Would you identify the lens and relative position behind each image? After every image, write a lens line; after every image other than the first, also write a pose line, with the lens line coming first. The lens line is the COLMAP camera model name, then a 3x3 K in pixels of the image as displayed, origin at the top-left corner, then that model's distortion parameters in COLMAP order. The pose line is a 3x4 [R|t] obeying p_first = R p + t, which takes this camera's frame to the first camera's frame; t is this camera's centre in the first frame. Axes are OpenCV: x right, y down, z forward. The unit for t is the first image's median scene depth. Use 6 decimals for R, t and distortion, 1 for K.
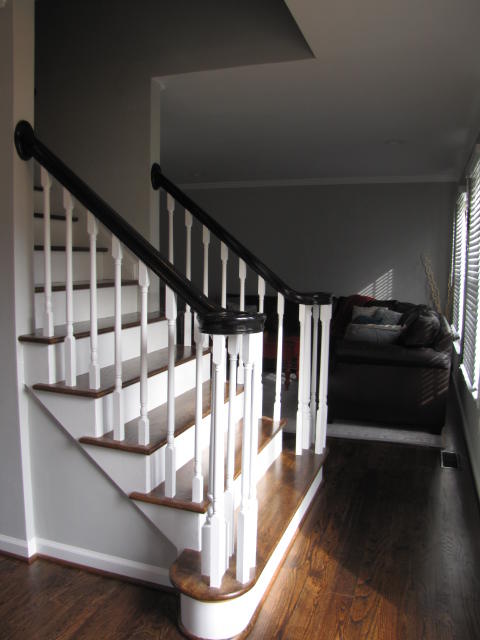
lens RADIAL K [[539.0, 0, 240.0], [0, 539.0, 320.0], [0, 0, 1]] dist [-0.192464, 0.170757]
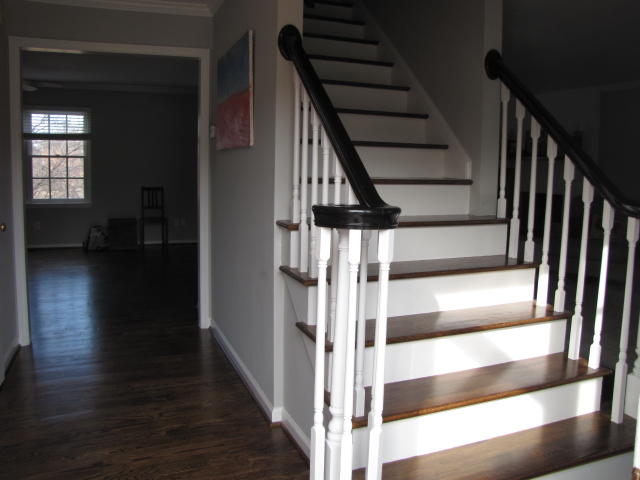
lens RADIAL K [[539.0, 0, 323.1], [0, 539.0, 231.6], [0, 0, 1]] dist [-0.192464, 0.170757]
pose [[0.677562, 0.090242, -0.729909, 0.443999], [-0.090146, 0.995151, 0.039354, 0.000821], [0.729920, 0.039133, 0.682411, 0.287888]]
